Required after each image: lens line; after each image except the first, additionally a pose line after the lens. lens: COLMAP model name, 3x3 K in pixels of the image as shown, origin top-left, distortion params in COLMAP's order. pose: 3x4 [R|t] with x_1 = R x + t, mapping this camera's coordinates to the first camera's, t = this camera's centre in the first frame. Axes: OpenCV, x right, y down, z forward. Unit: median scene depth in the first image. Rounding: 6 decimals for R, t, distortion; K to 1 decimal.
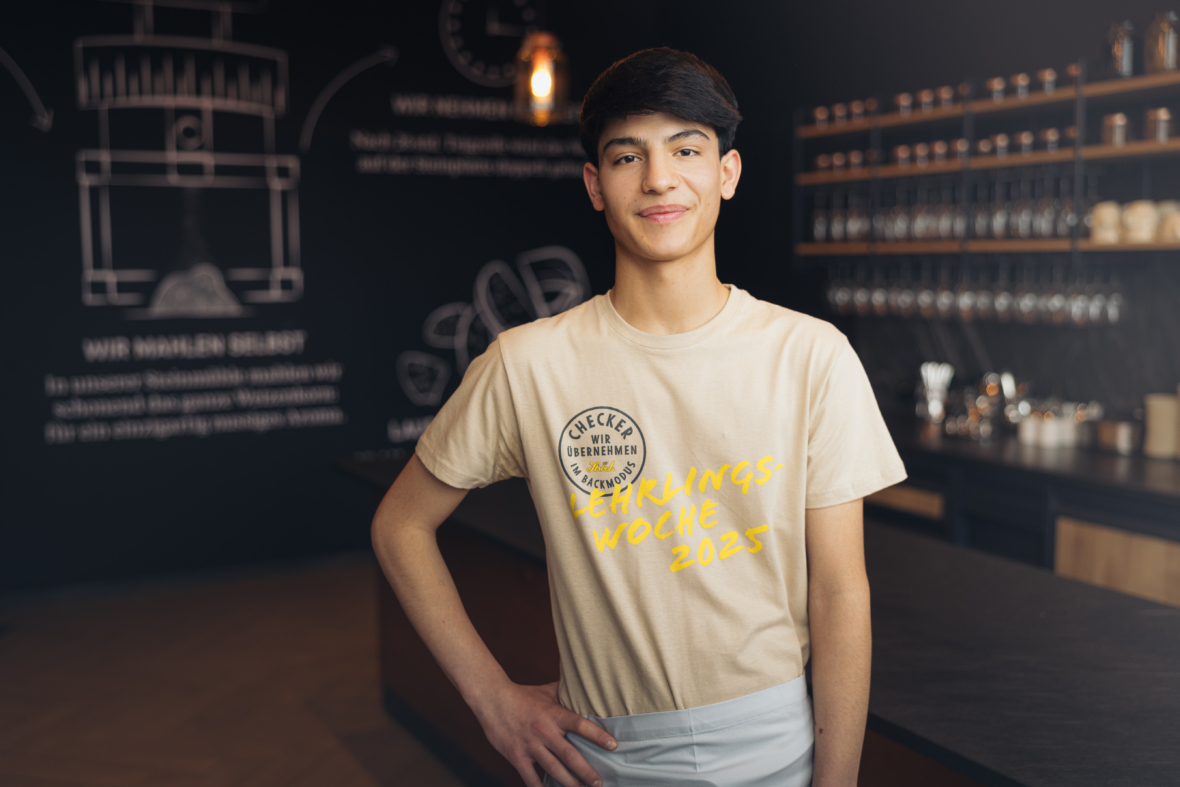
lens RADIAL K [[1317.1, 0, 588.3], [0, 1317.1, 387.8], [0, 0, 1]] dist [0.012513, -0.002807]
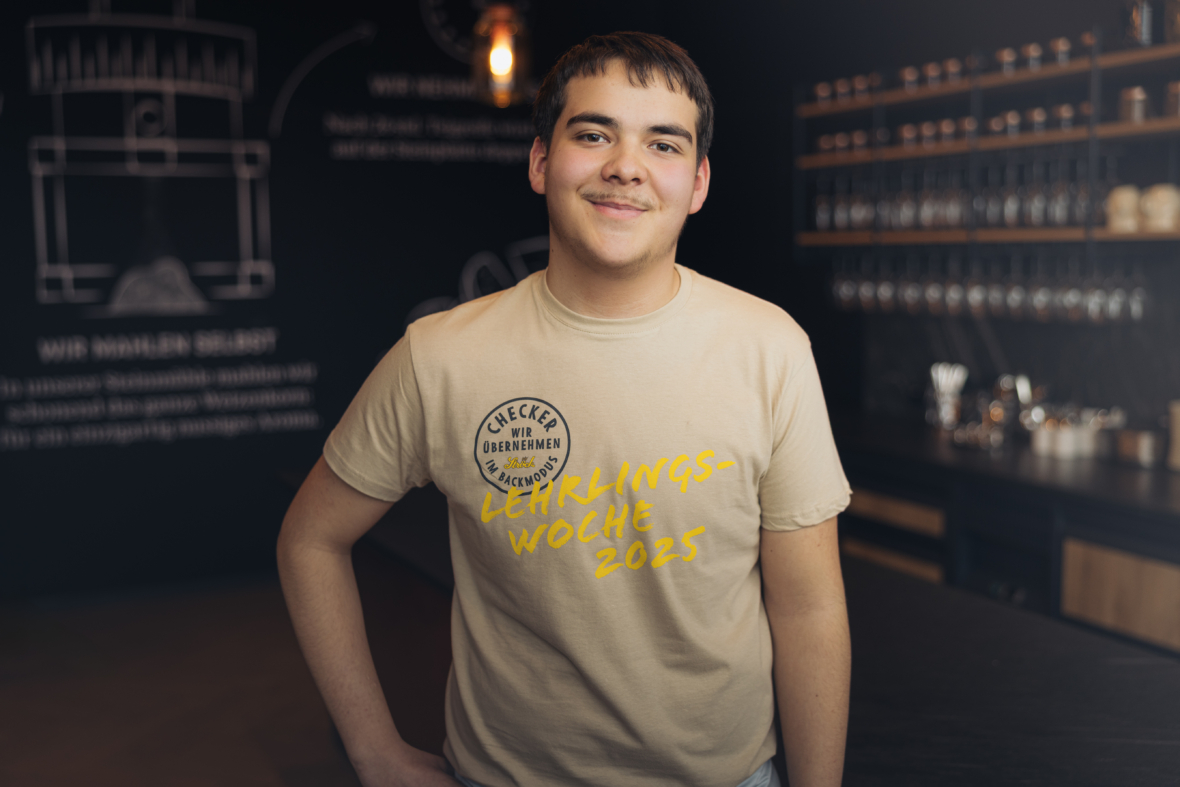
lens RADIAL K [[1369.9, 0, 590.0], [0, 1369.9, 393.5], [0, 0, 1]] dist [0.010287, -0.022005]
pose [[0.999087, -0.000579, -0.042721, 0.051638], [0.001001, 0.999951, 0.009866, -0.007043], [0.042713, -0.009900, 0.999038, 0.039298]]
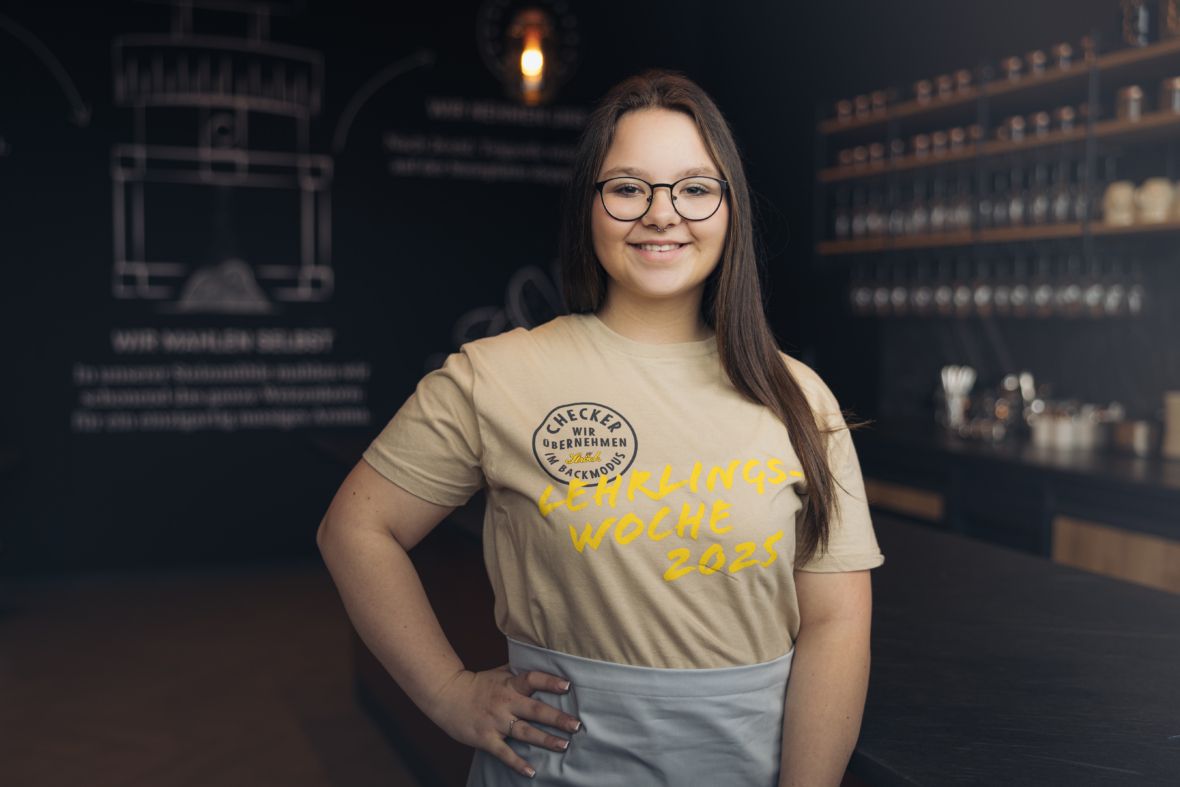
lens RADIAL K [[1277.5, 0, 598.6], [0, 1277.5, 400.8], [0, 0, 1]] dist [0.009124, 0.003294]
pose [[0.995092, 0.024216, -0.095947, 0.085930], [-0.027520, 0.999068, -0.033263, 0.039839], [0.095052, 0.035740, 0.994831, 0.053287]]
